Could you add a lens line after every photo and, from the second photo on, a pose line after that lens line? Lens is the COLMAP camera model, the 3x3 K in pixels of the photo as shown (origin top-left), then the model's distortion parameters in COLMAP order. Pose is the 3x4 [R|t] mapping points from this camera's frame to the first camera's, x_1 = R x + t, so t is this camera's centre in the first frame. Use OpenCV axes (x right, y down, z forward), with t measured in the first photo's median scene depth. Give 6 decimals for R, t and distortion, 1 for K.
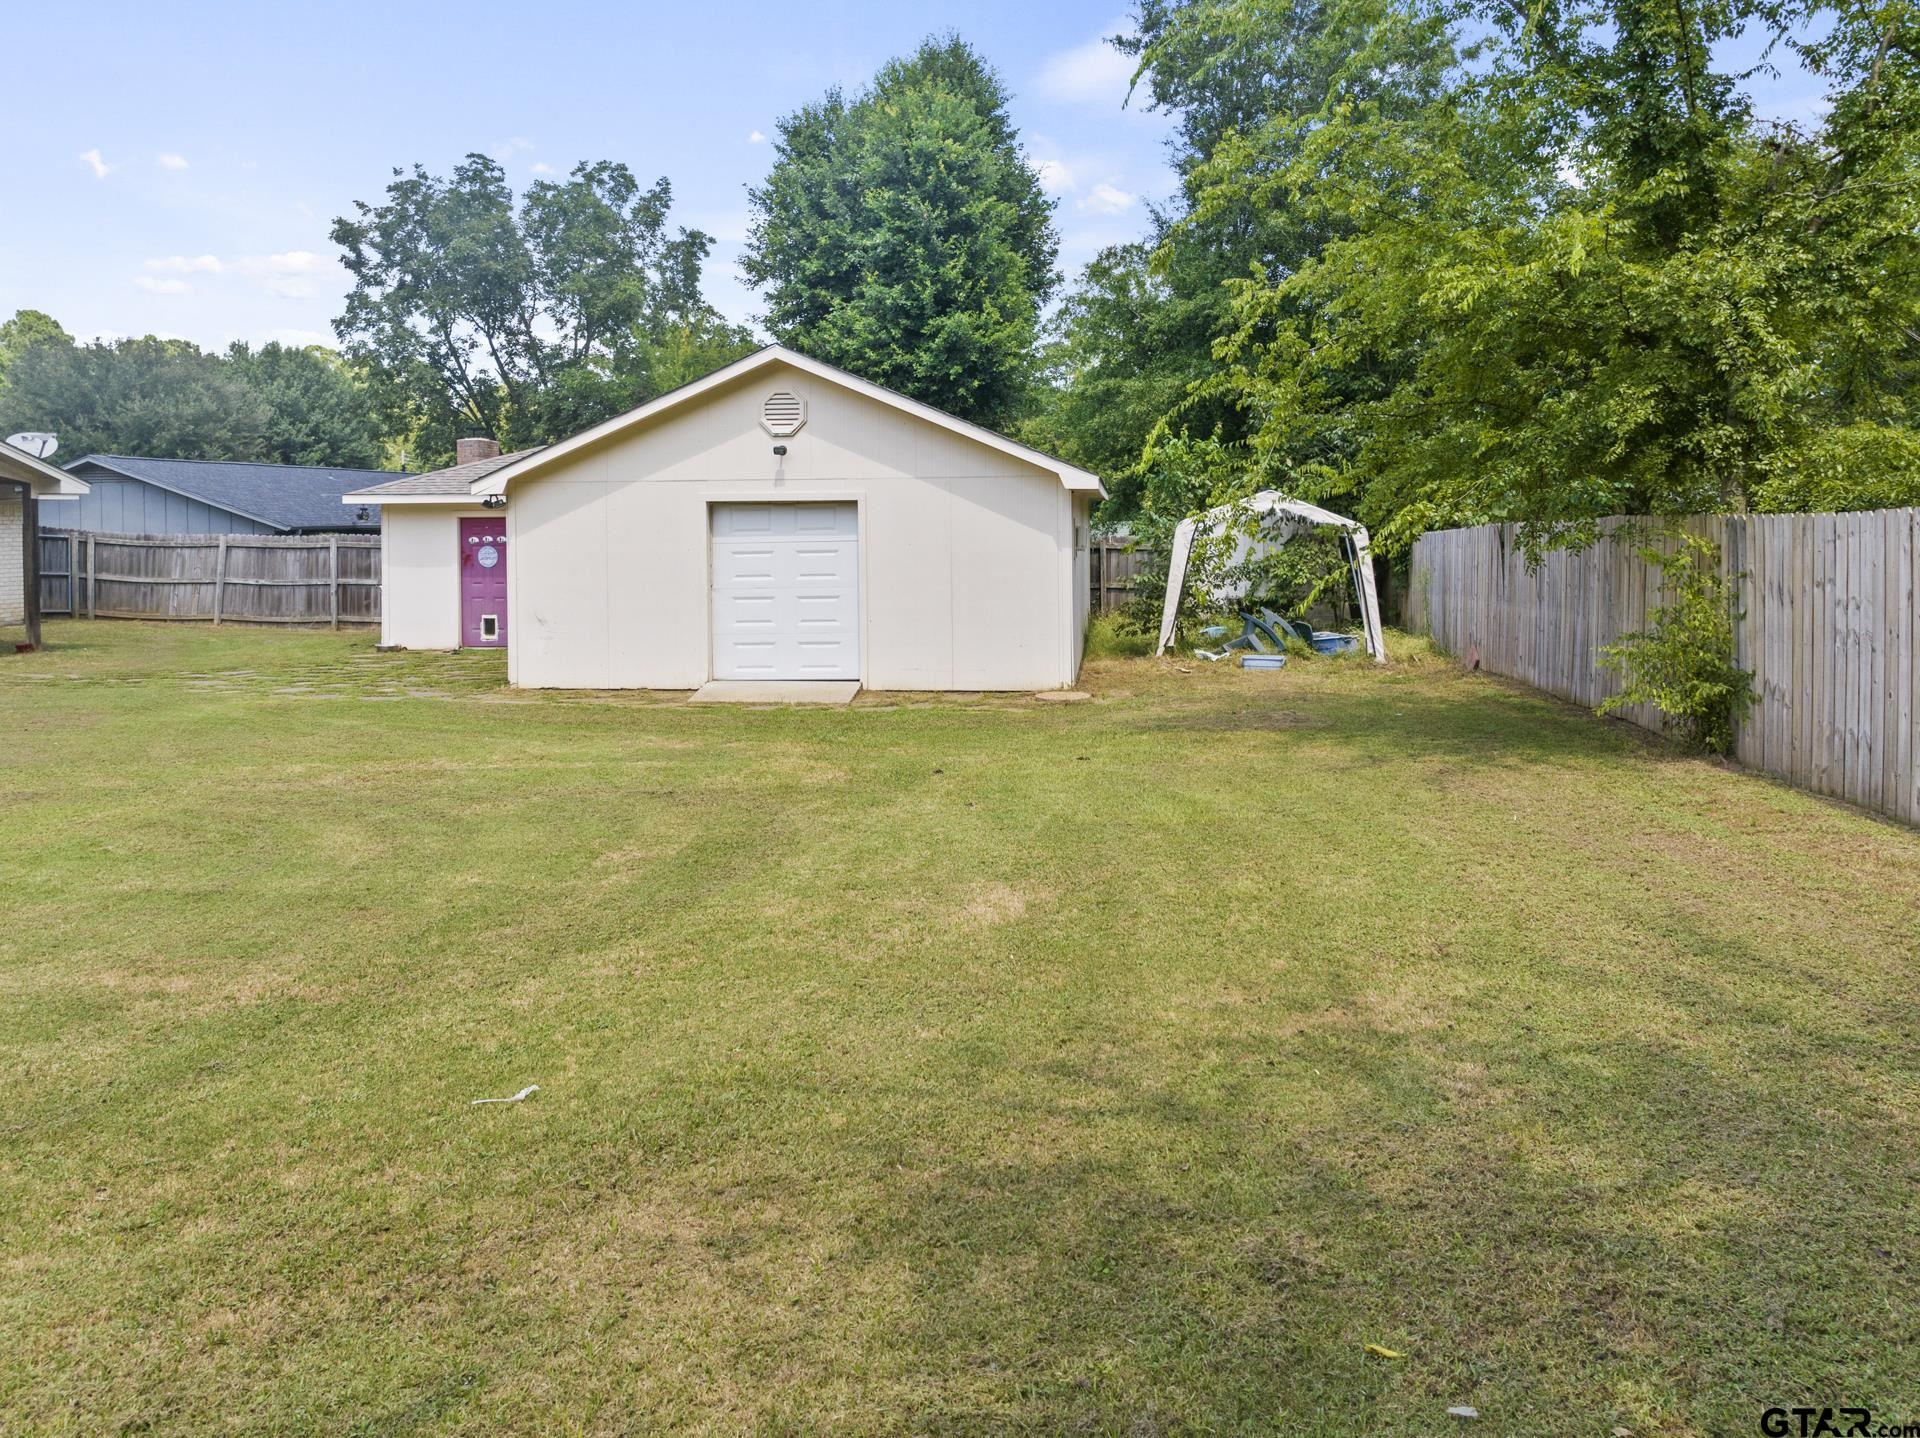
lens RADIAL K [[1435.4, 0, 959.0], [0, 1435.4, 494.5], [0, 0, 1]] dist [-0.040716, 0.005354]
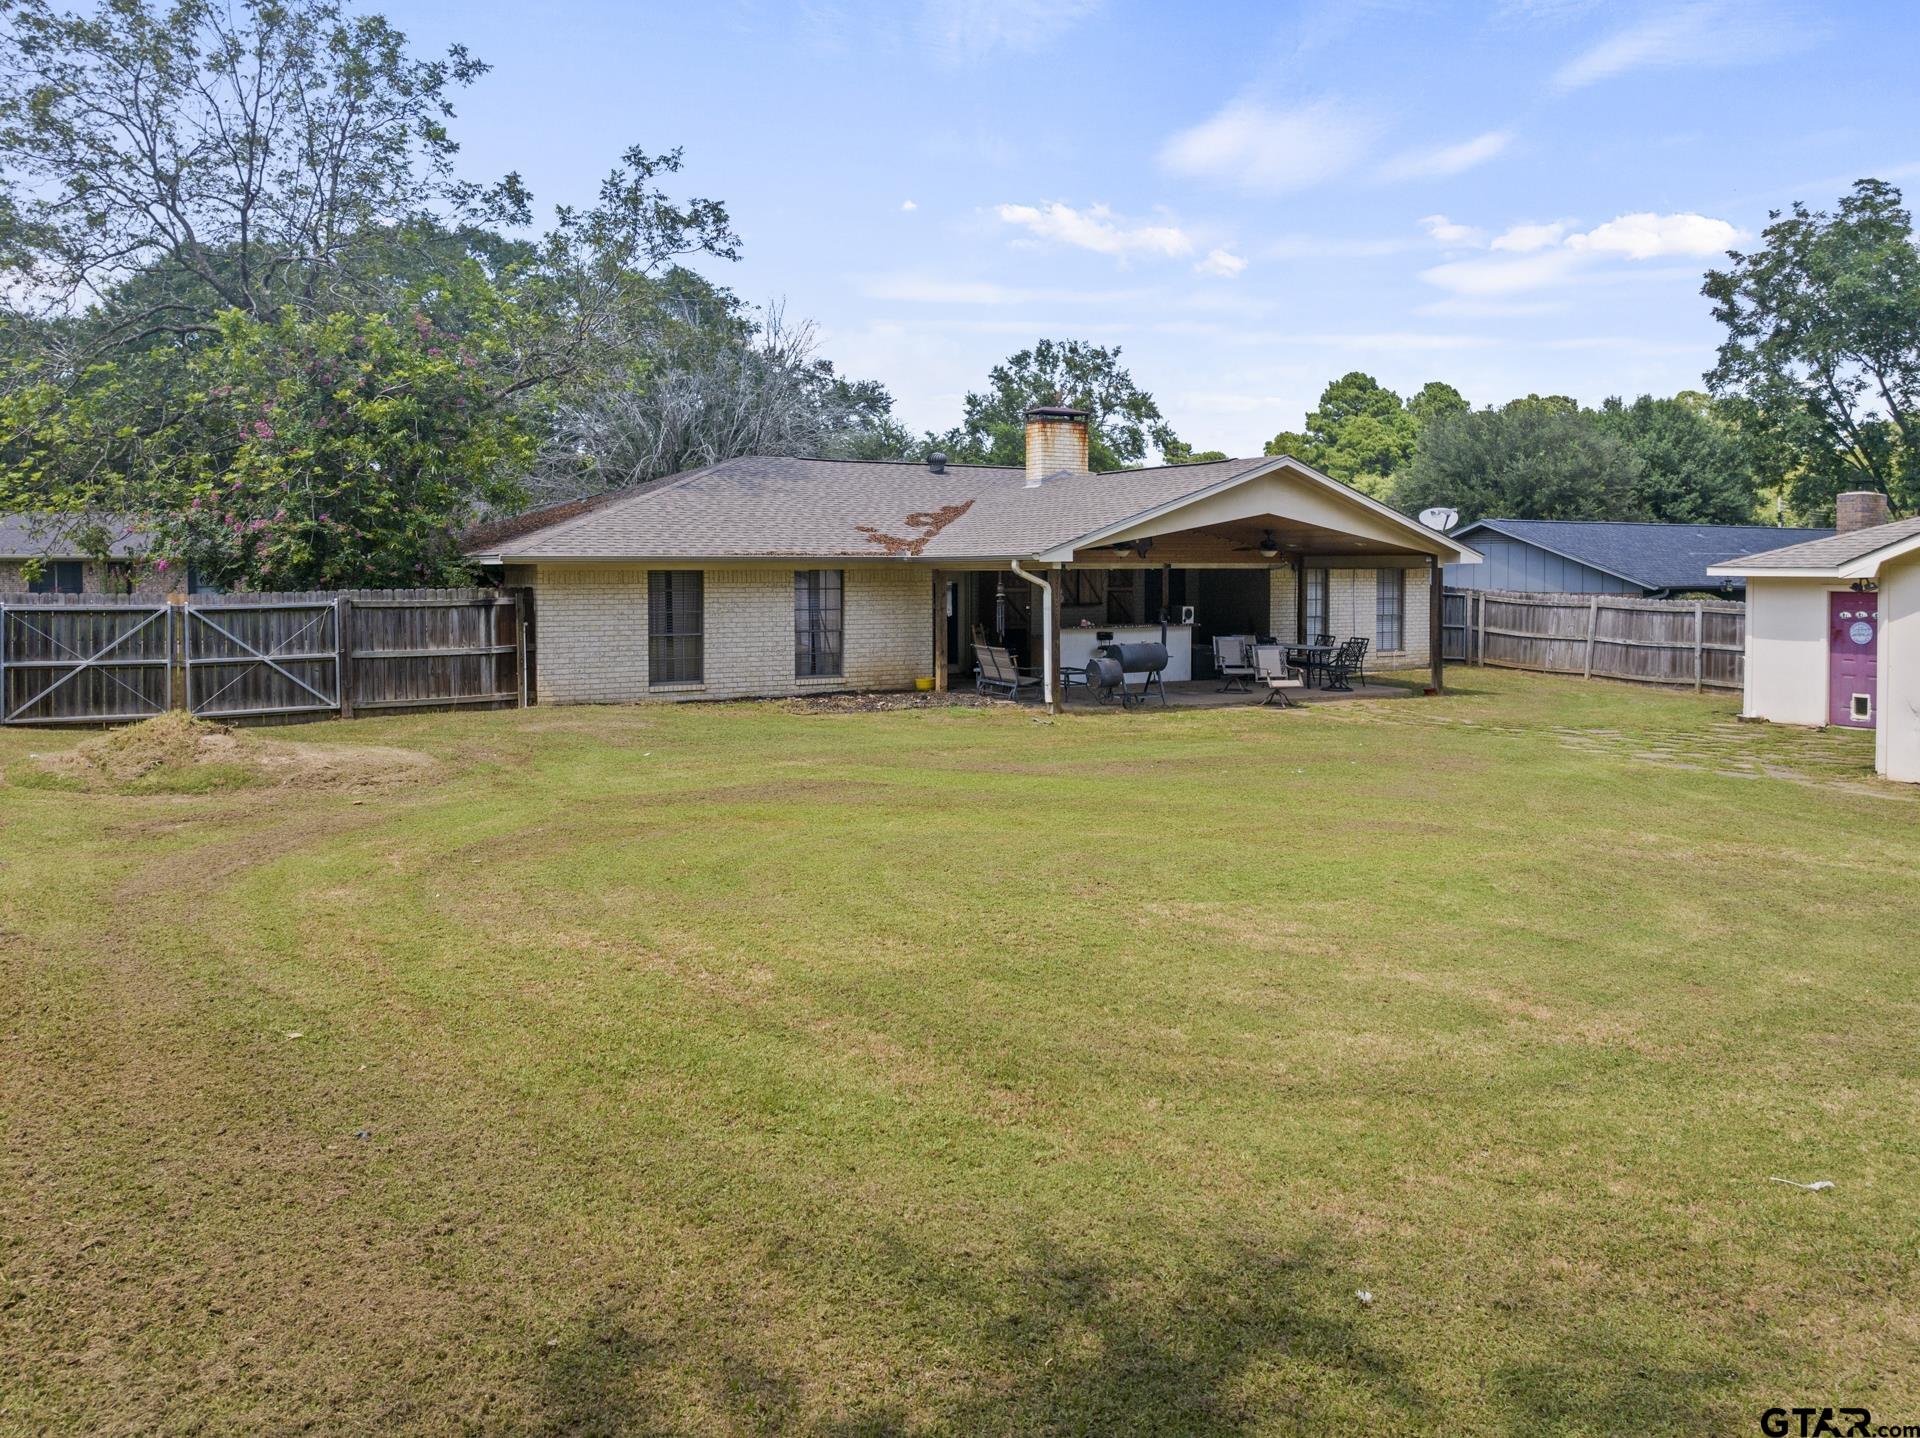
lens RADIAL K [[1389.9, 0, 957.2], [0, 1389.9, 603.0], [0, 0, 1]] dist [-0.063020, 0.031362]
pose [[0.610941, 0.031773, -0.791038, 0.015902], [0.003031, 0.999093, 0.042470, -0.013423], [0.791670, -0.028344, 0.610291, -0.028619]]
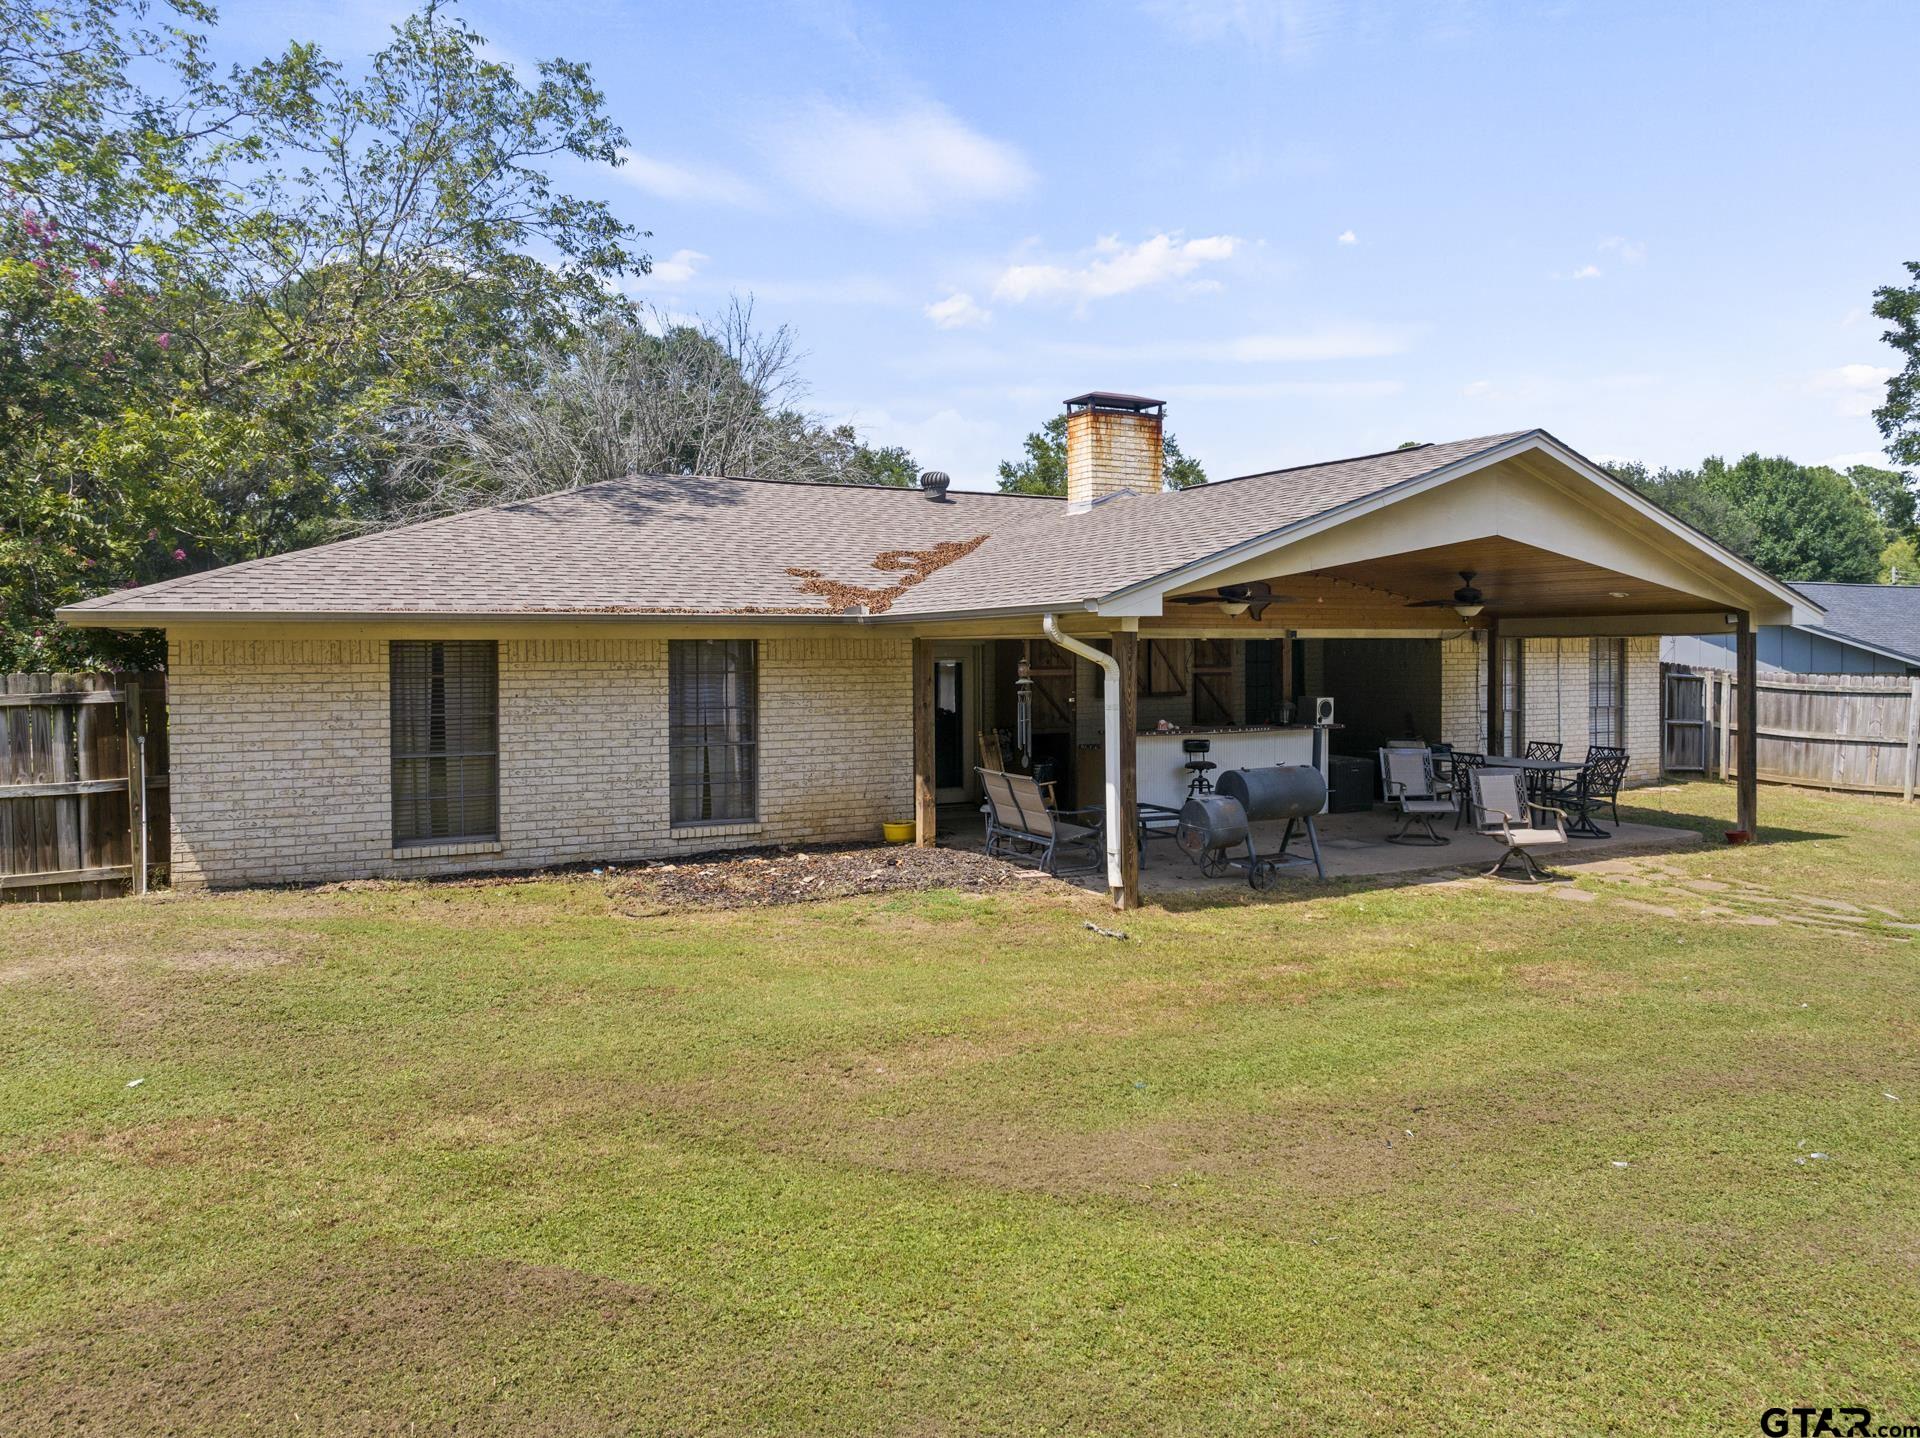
lens RADIAL K [[1491.4, 0, 956.5], [0, 1491.4, 679.7], [0, 0, 1]] dist [-0.058546, 0.015426]
pose [[0.592729, 0.025143, -0.805010, -0.217523], [0.008244, 0.999271, 0.037280, -0.003117], [0.805360, -0.028734, 0.592089, 0.168419]]
